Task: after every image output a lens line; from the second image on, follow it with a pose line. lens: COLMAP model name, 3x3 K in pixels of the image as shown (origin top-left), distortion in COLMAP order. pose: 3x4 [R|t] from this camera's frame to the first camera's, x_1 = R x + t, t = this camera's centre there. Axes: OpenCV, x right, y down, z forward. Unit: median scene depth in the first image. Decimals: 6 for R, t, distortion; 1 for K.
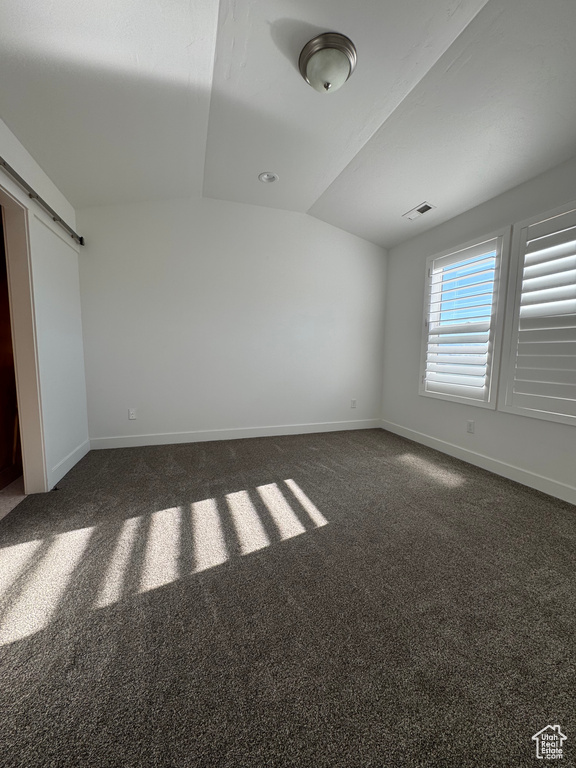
lens RADIAL K [[306.6, 0, 288.0], [0, 306.6, 384.0], [0, 0, 1]] dist [0.000201, 0.000255]
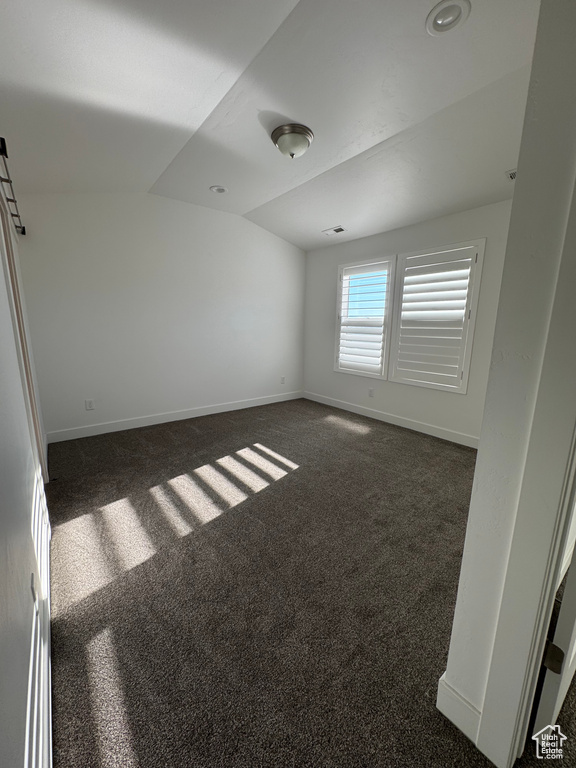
lens RADIAL K [[306.6, 0, 288.0], [0, 306.6, 384.0], [0, 0, 1]] dist [0.000201, 0.000255]
pose [[0.940360, -0.066680, 0.333582, -0.288823], [0.035182, 0.994406, 0.099593, -0.066700], [-0.338356, -0.081917, 0.937446, -0.249726]]
